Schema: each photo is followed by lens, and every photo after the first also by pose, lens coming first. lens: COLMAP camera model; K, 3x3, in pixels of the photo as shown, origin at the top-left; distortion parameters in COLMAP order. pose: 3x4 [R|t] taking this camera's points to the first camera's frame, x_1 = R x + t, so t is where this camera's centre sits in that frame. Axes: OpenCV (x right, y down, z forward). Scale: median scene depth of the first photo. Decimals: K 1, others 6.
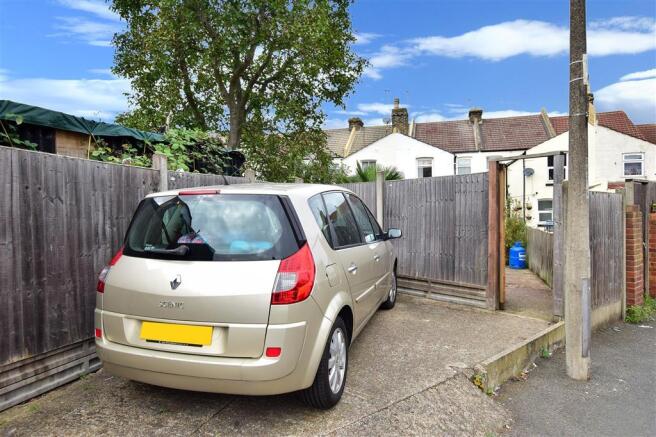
lens RADIAL K [[409.3, 0, 329.0], [0, 409.3, 216.0], [0, 0, 1]] dist [0.002015, 0.000750]
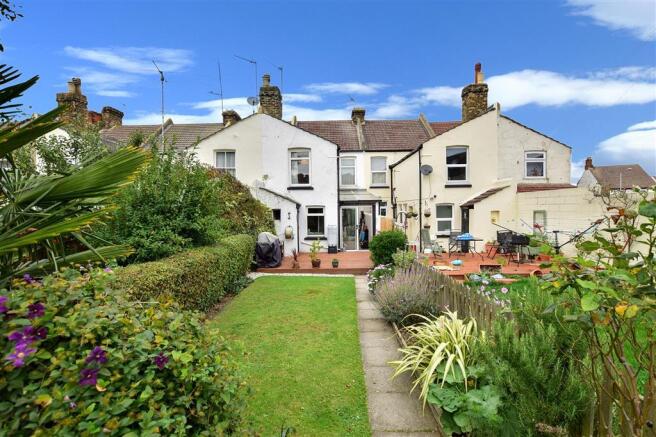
lens RADIAL K [[303.1, 0, 327.2], [0, 303.1, 216.2], [0, 0, 1]] dist [-0.001240, -0.000050]
pose [[0.965707, -0.008651, 0.259492, 0.127013], [0.007526, 0.999957, 0.005326, -0.018974], [-0.259527, -0.003190, 0.965731, 0.417212]]
